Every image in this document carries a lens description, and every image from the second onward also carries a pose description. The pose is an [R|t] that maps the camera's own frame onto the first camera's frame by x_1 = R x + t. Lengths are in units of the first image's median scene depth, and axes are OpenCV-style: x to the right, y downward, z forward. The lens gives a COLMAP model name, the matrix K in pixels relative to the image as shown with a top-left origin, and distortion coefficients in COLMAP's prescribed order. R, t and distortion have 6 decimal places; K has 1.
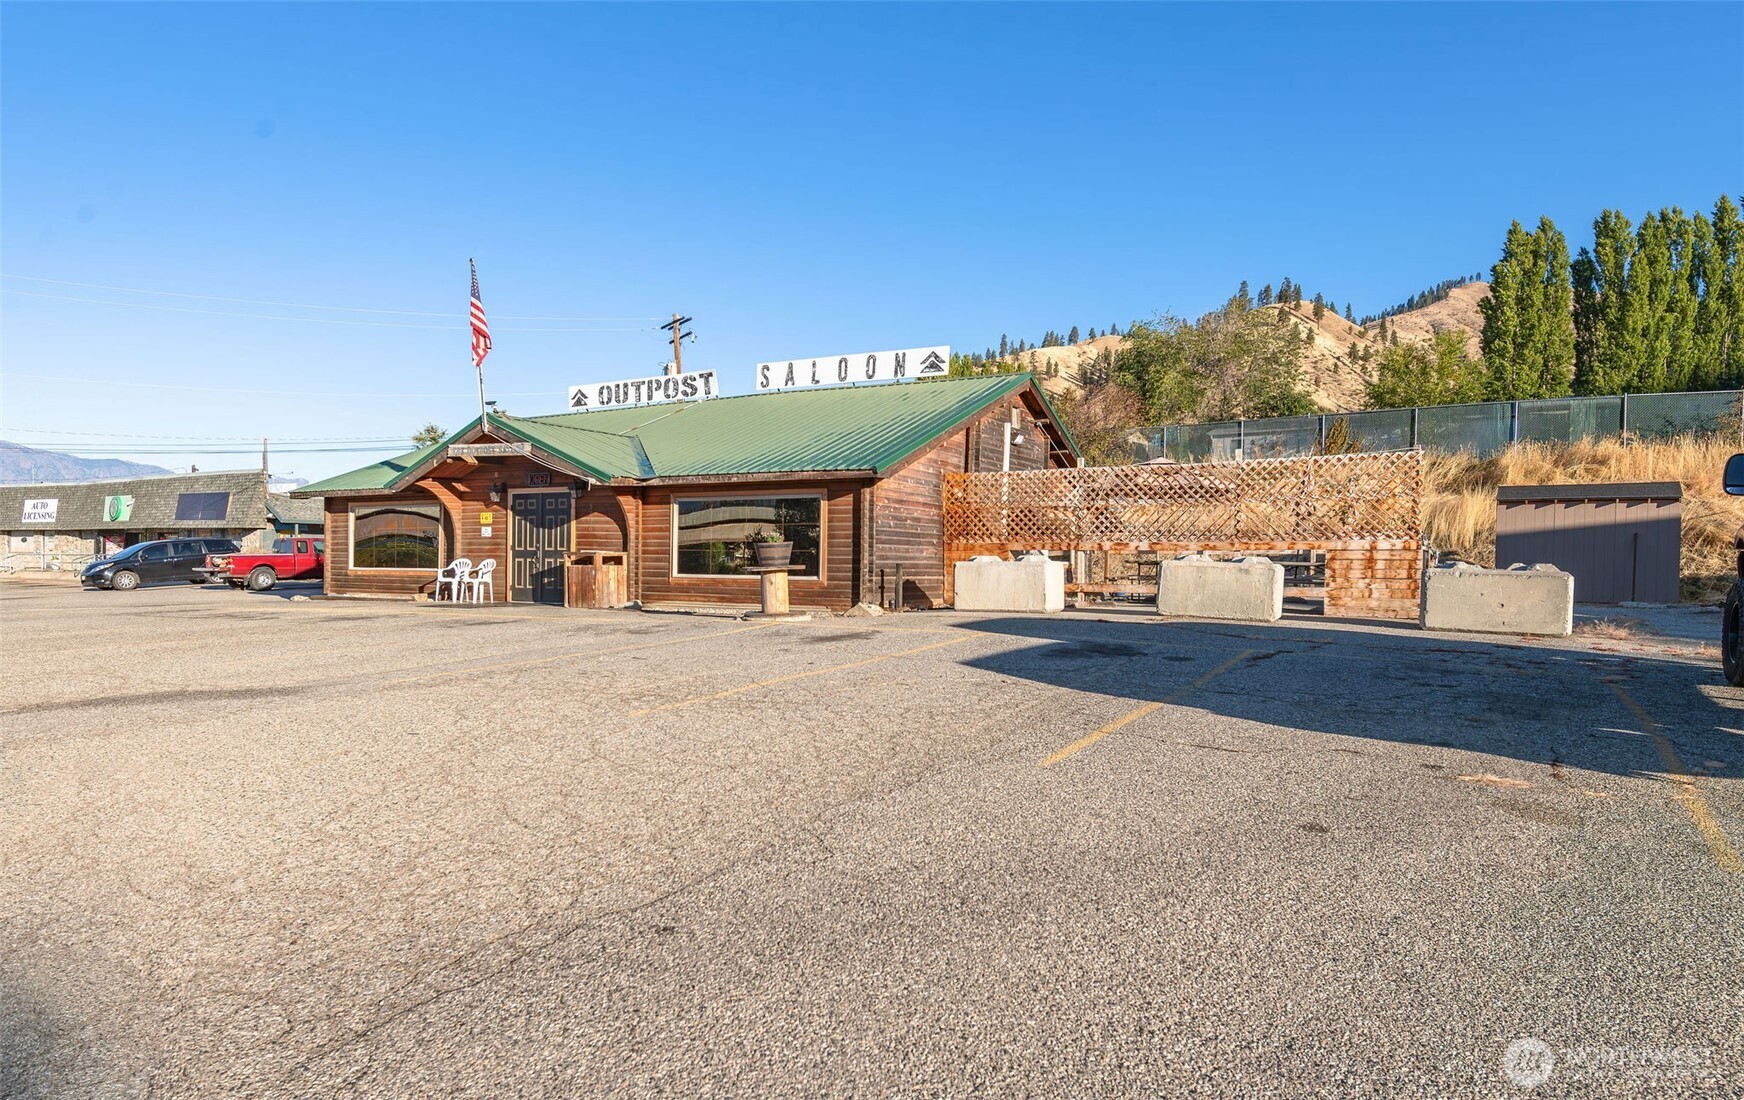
lens RADIAL K [[1039.2, 0, 835.4], [0, 1039.2, 596.8], [0, 0, 1]] dist [0.019878, -0.013947]
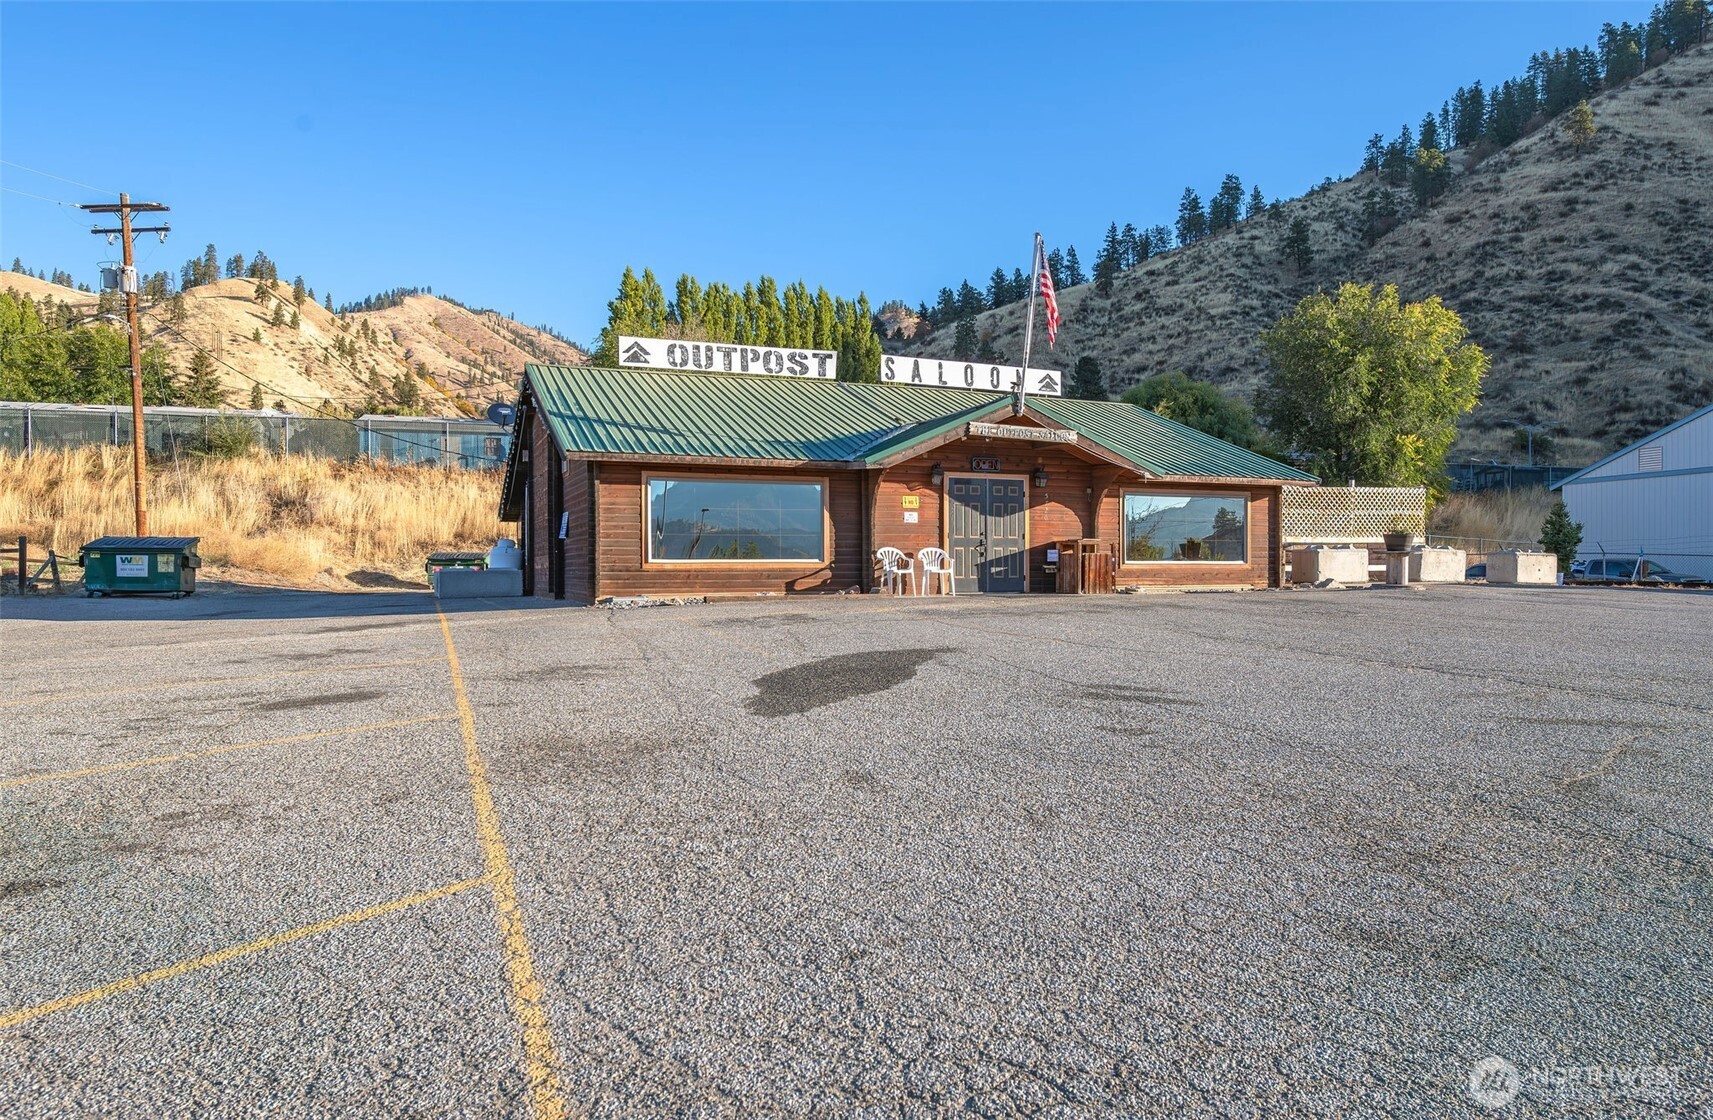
lens RADIAL K [[1107.4, 0, 856.5], [0, 1107.4, 560.0], [0, 0, 1]] dist [0.034883, -0.025437]
pose [[0.588649, -0.003307, 0.808382, -0.865861], [0.033884, 0.999214, -0.020586, -0.006119], [-0.807678, 0.039510, 0.588299, 0.368587]]
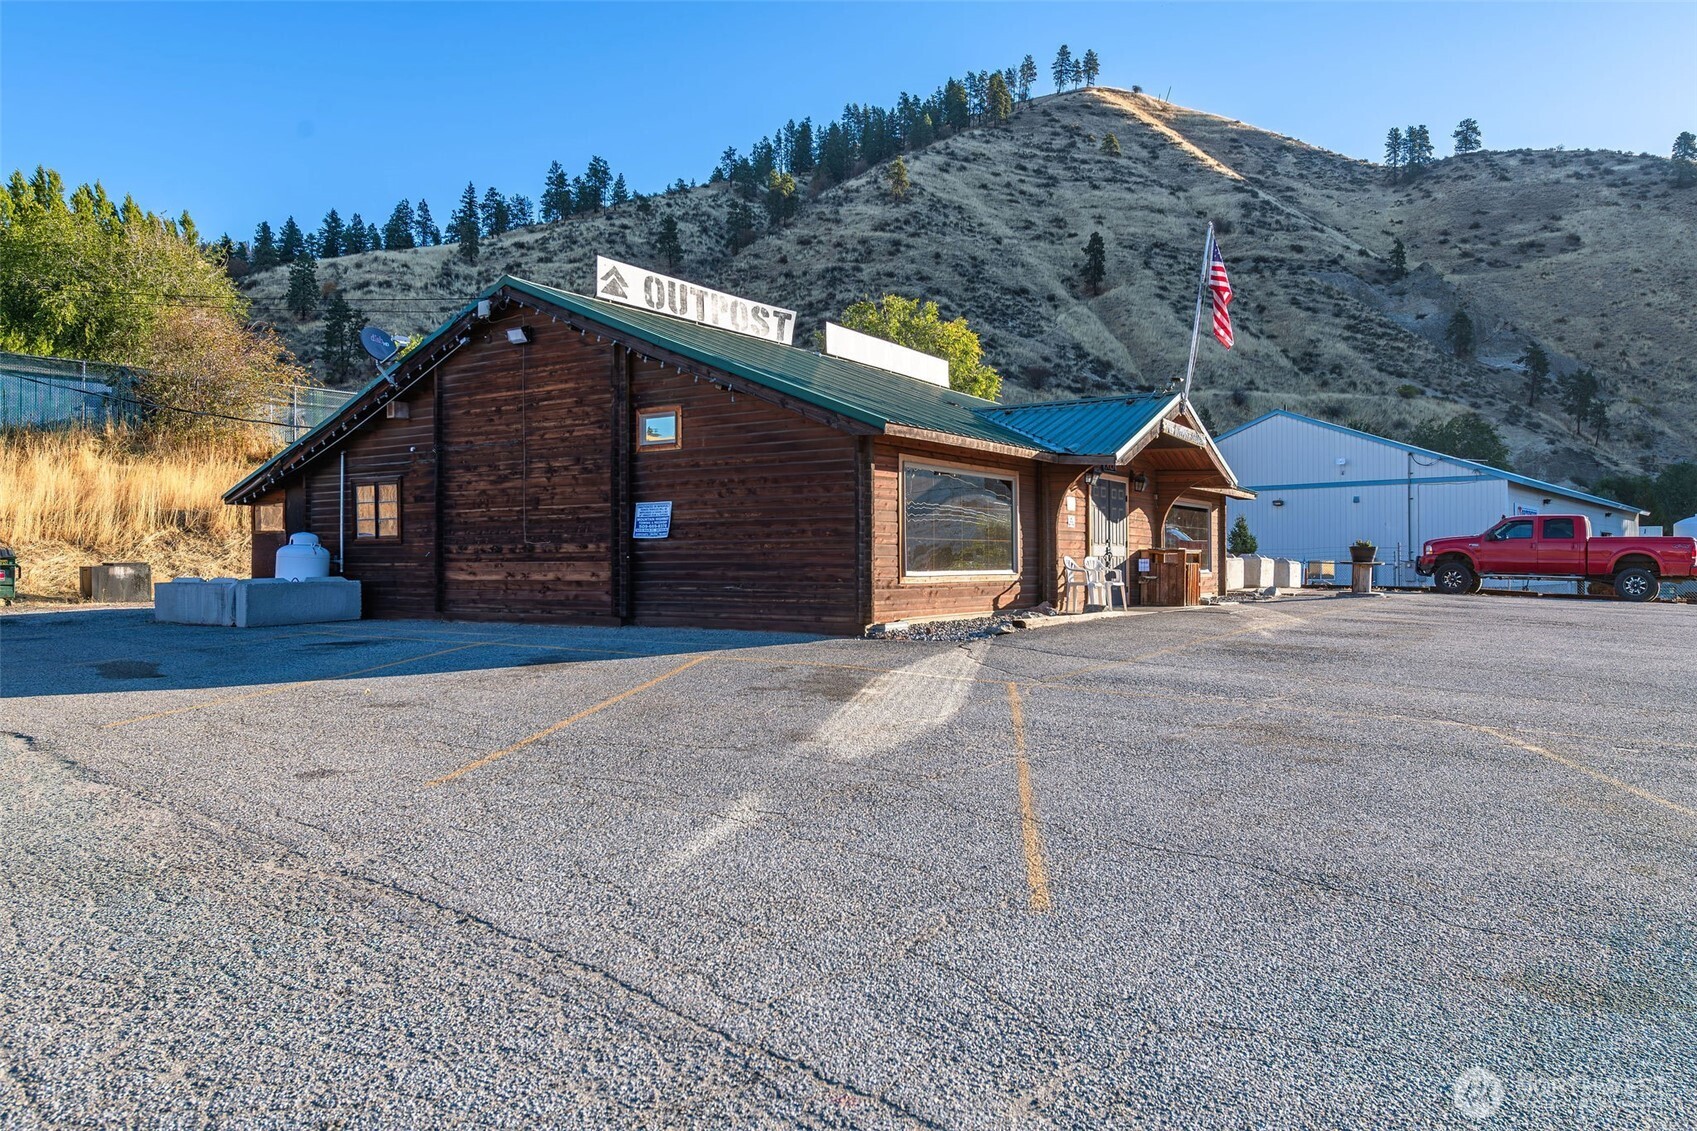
lens RADIAL K [[1173.7, 0, 882.8], [0, 1173.7, 555.6], [0, 0, 1]] dist [0.012540, -0.002709]
pose [[0.022638, -0.001364, 0.999743, -0.930480], [0.031692, 0.999497, 0.000646, -0.032402], [-0.999241, 0.031669, 0.022669, 0.859465]]
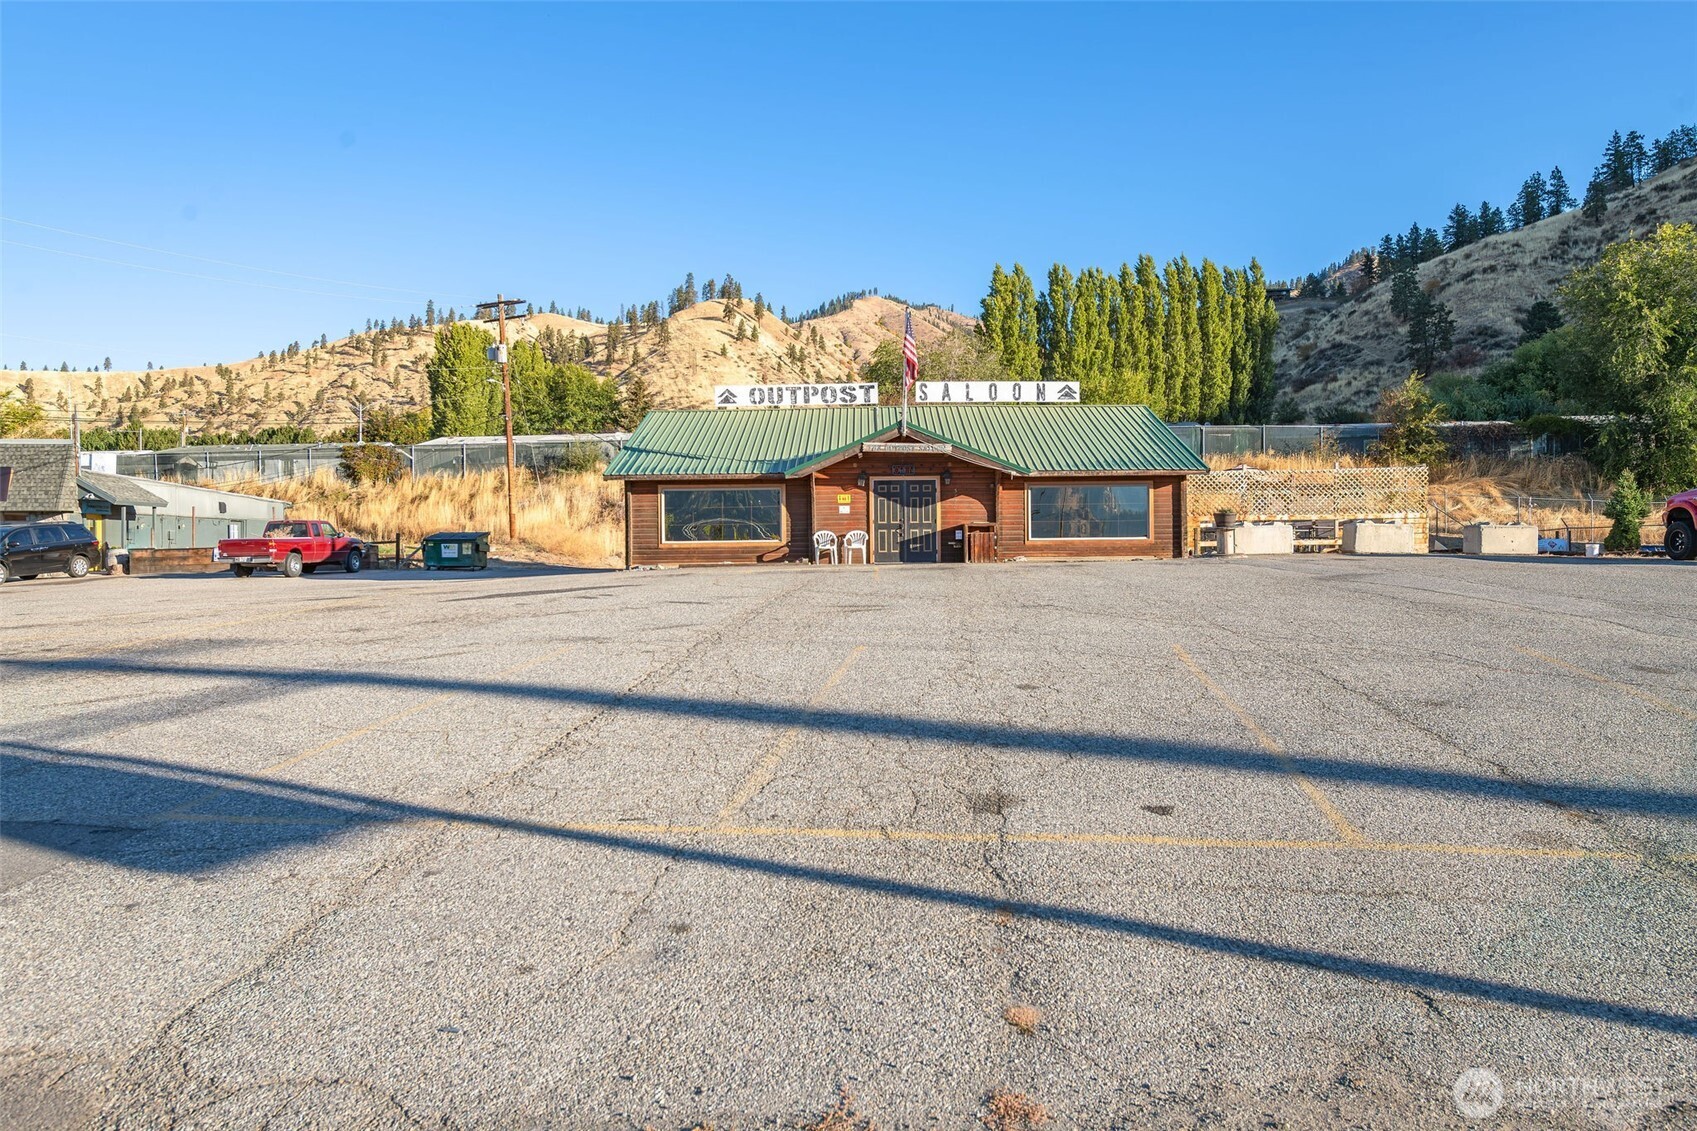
lens RADIAL K [[1143.3, 0, 848.5], [0, 1143.3, 565.5], [0, 0, 1]] dist [0.034407, -0.028780]
pose [[0.858343, -0.021358, 0.512631, -0.803236], [0.035401, 0.999217, -0.017645, 0.023320], [-0.511853, 0.033293, 0.858428, -0.152268]]
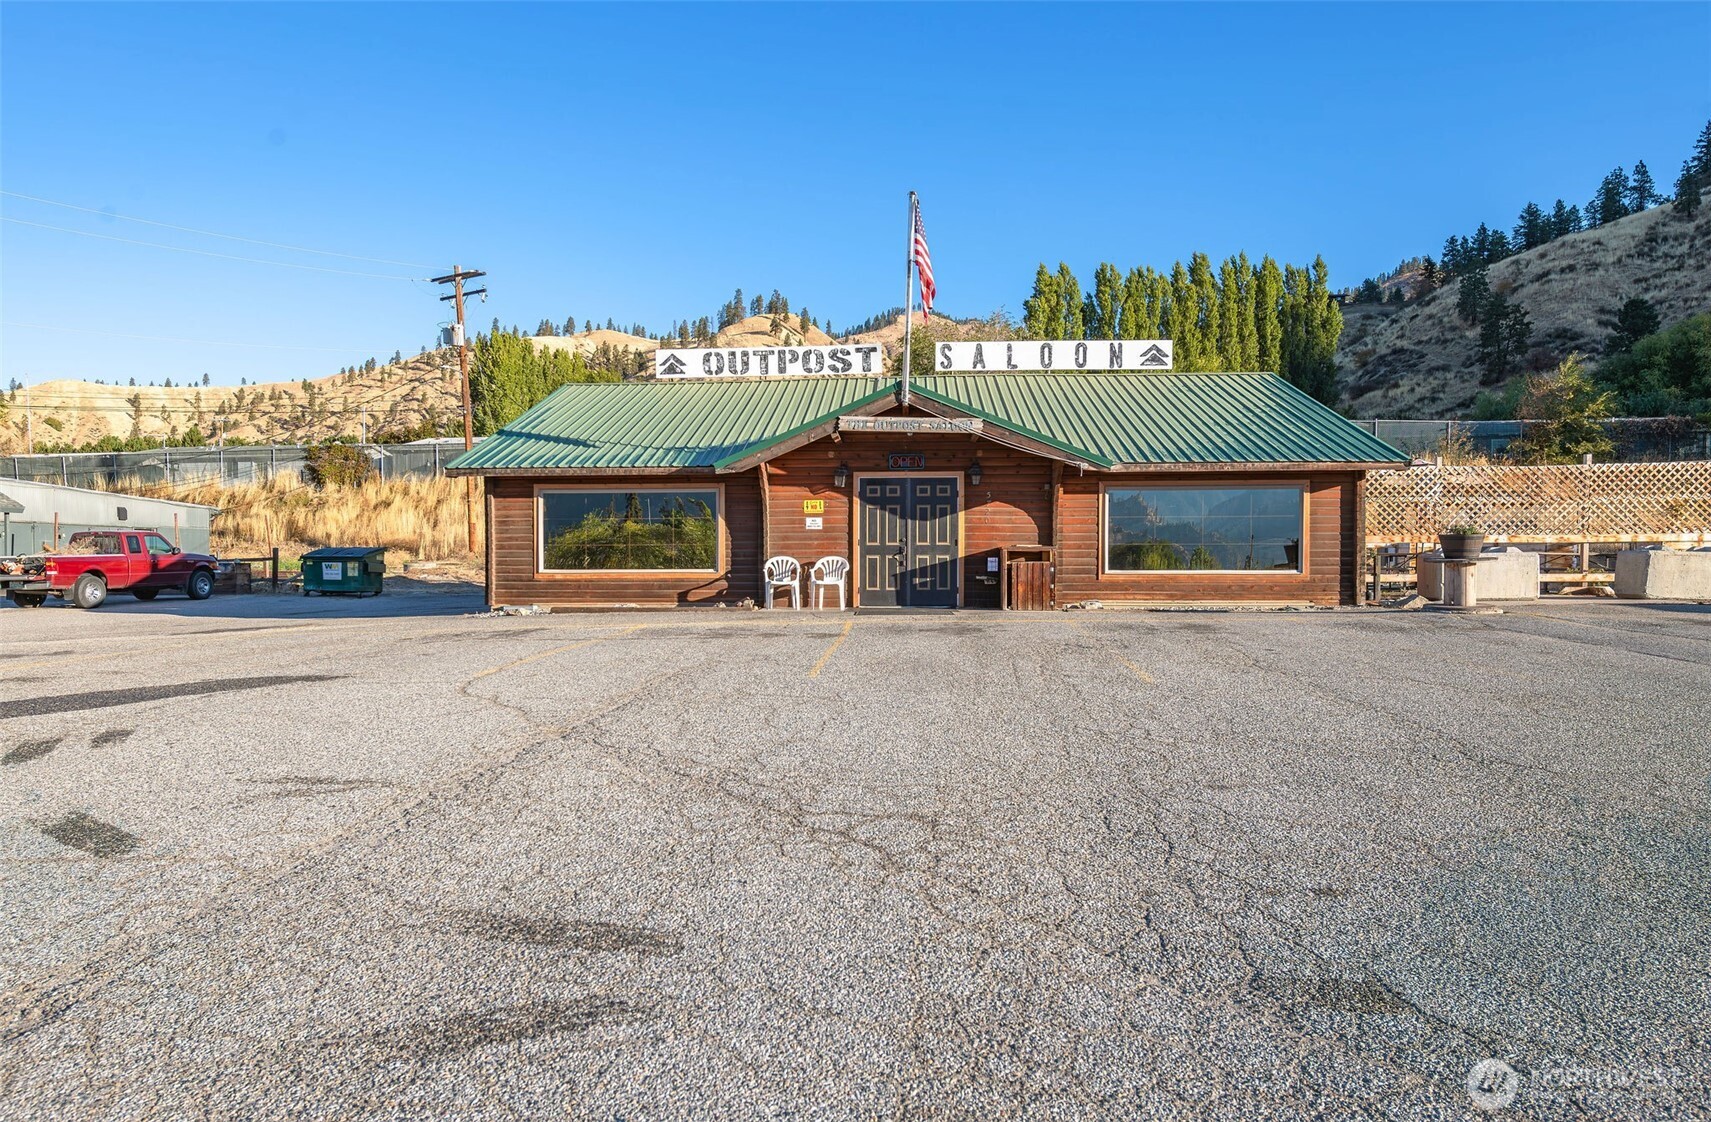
lens RADIAL K [[1084.4, 0, 805.4], [0, 1084.4, 588.8], [0, 0, 1]] dist [0.026873, -0.014861]
pose [[0.896322, -0.019911, 0.442956, -0.552275], [0.024034, 0.999704, -0.003694, -0.006153], [-0.442751, 0.013957, 0.896536, 0.182394]]
